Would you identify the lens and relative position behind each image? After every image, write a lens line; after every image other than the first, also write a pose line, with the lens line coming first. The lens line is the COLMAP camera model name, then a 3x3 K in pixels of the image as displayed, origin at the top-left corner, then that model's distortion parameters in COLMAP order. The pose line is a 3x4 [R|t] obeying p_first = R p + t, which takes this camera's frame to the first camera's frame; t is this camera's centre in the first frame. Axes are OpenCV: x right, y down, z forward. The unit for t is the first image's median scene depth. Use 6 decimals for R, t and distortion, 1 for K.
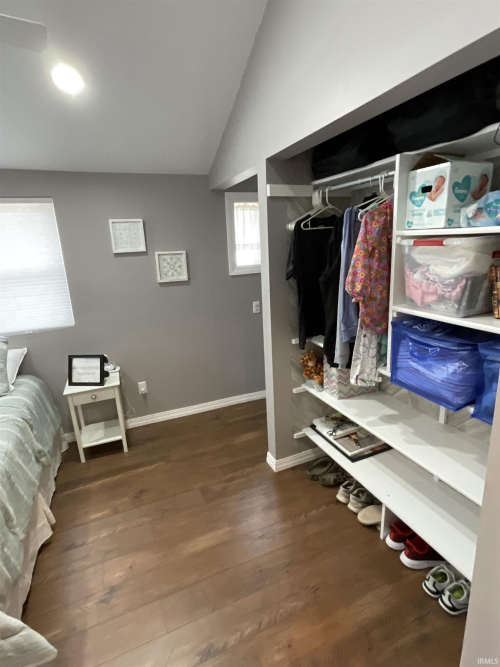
lens RADIAL K [[346.5, 0, 251.1], [0, 346.5, 333.0], [0, 0, 1]] dist [-0.001764, 0.005198]
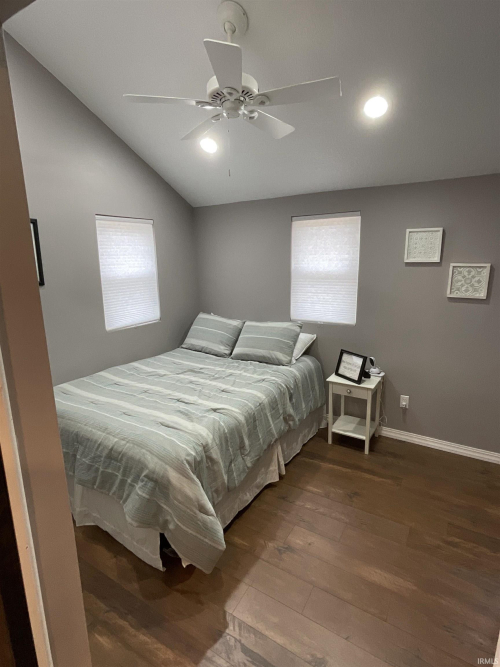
lens RADIAL K [[346.5, 0, 249.5], [0, 346.5, 331.4], [0, 0, 1]] dist [-0.001764, 0.005198]
pose [[0.587423, 0.207645, -0.782188, 0.173521], [-0.221938, 0.970801, 0.091040, -0.028440], [0.778253, 0.120118, 0.616355, 0.055075]]
